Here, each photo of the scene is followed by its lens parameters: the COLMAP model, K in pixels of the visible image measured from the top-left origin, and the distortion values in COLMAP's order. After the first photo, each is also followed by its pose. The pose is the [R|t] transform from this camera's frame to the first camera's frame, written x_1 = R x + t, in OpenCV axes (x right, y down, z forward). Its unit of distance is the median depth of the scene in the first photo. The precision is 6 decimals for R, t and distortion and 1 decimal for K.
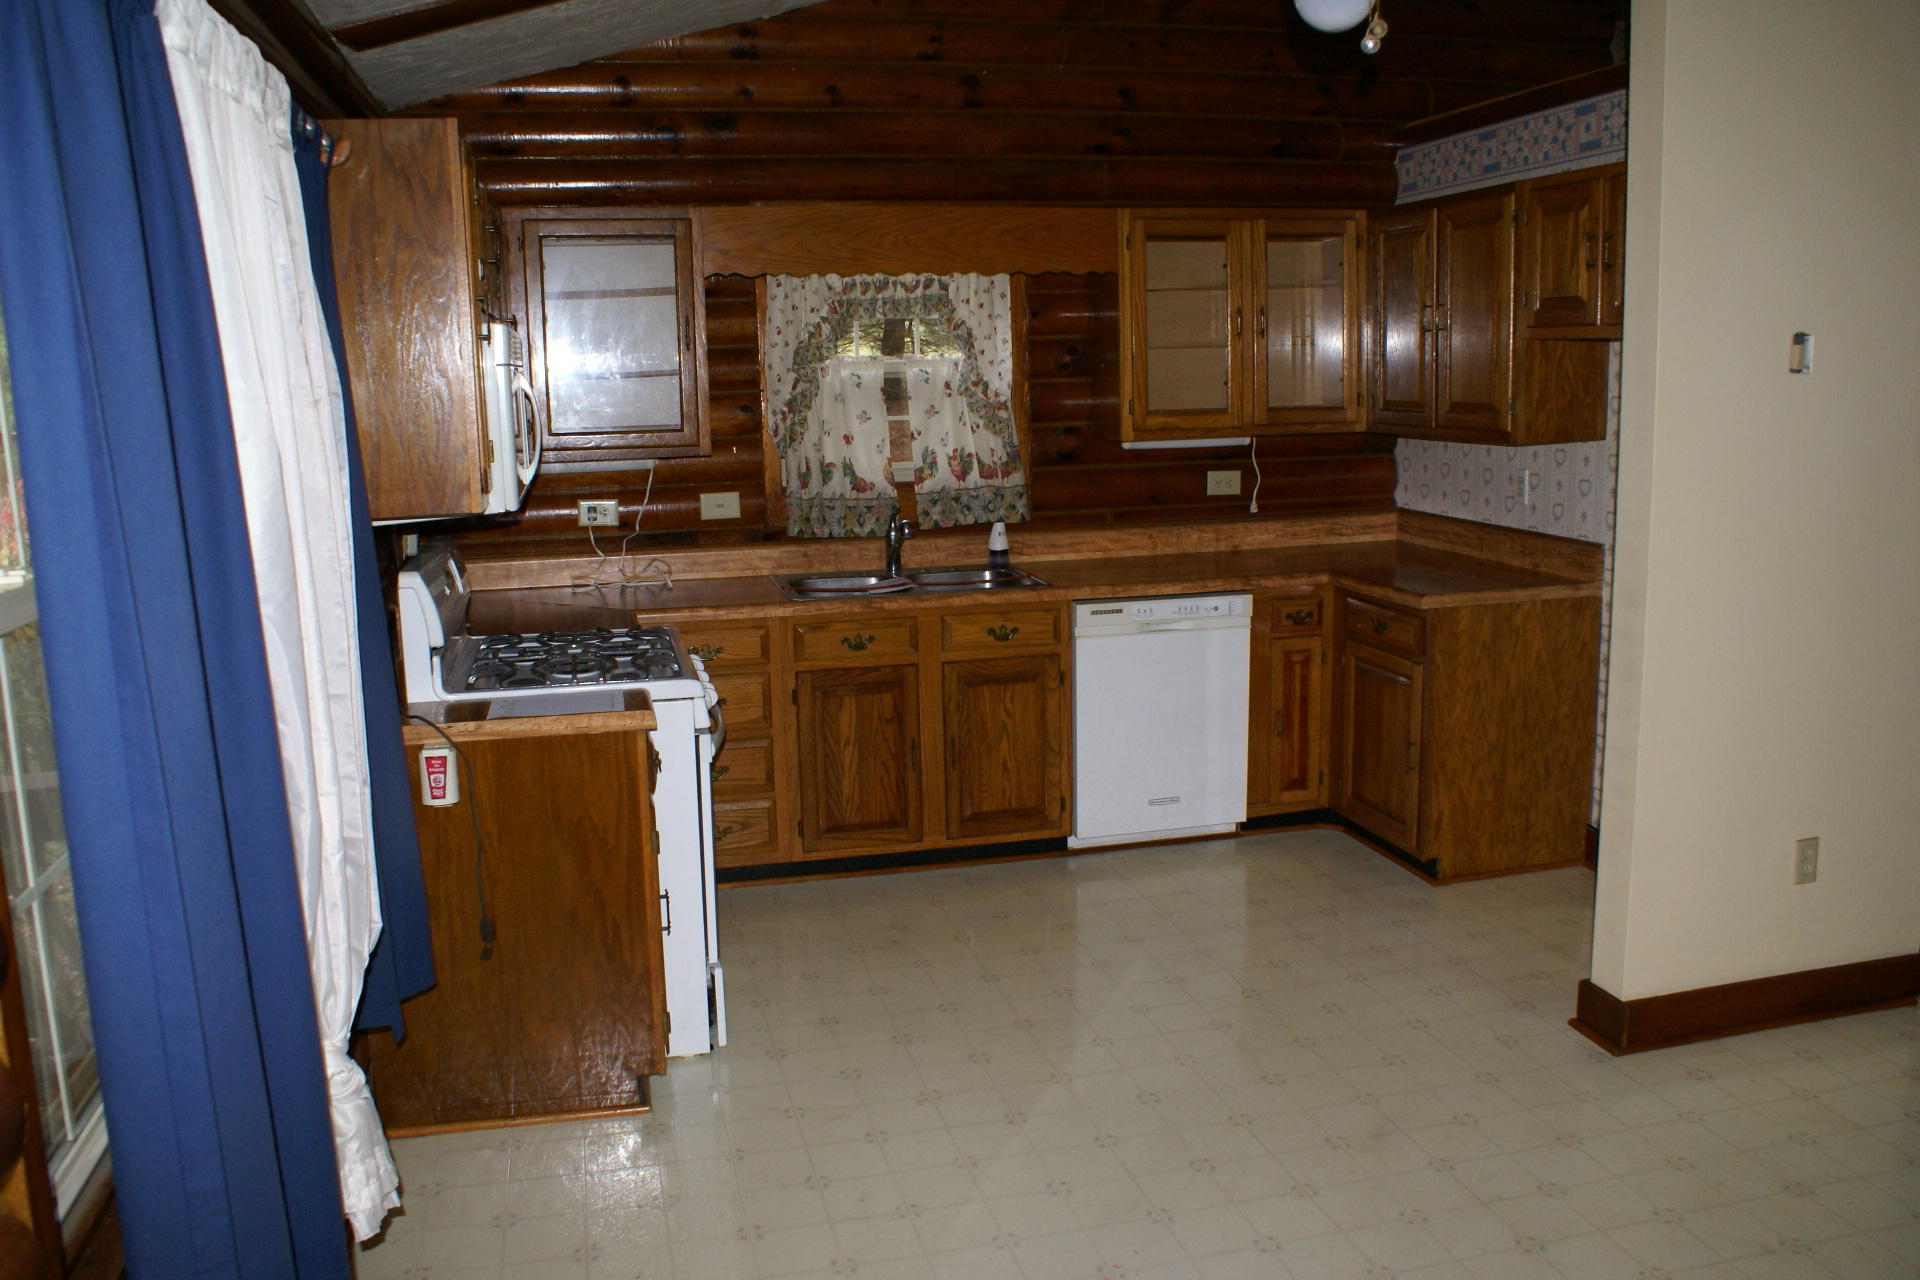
lens RADIAL K [[1512.6, 0, 955.3], [0, 1512.6, 631.8], [0, 0, 1]] dist [-0.140991, 0.101372]
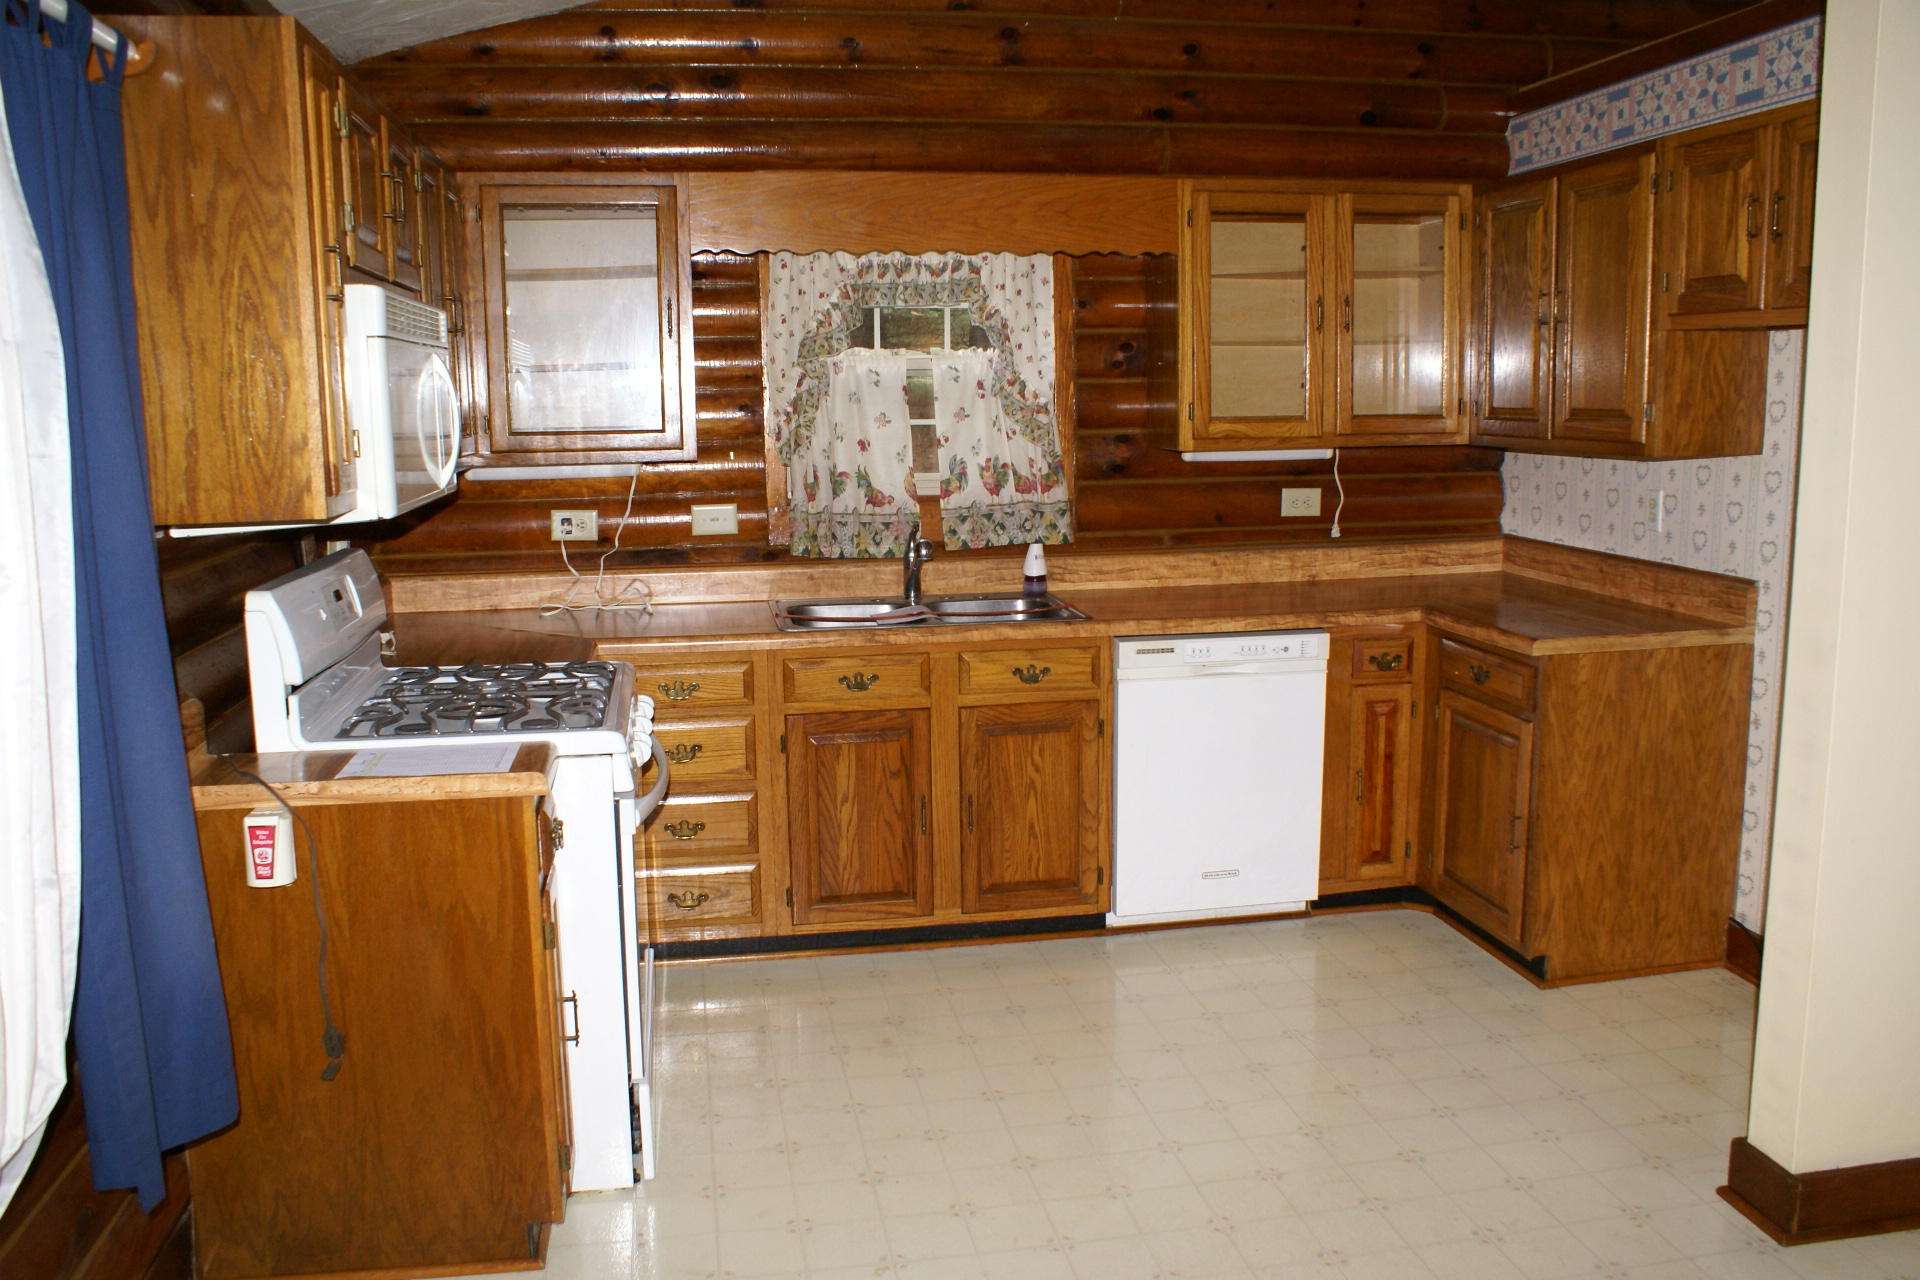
lens RADIAL K [[1512.6, 0, 955.6], [0, 1512.6, 636.7], [0, 0, 1]] dist [-0.140991, 0.101372]
pose [[0.997935, 0.019260, -0.061277, 0.040041], [-0.019995, 0.999735, -0.011413, -0.009272], [0.061040, 0.012615, 0.998056, 0.147957]]
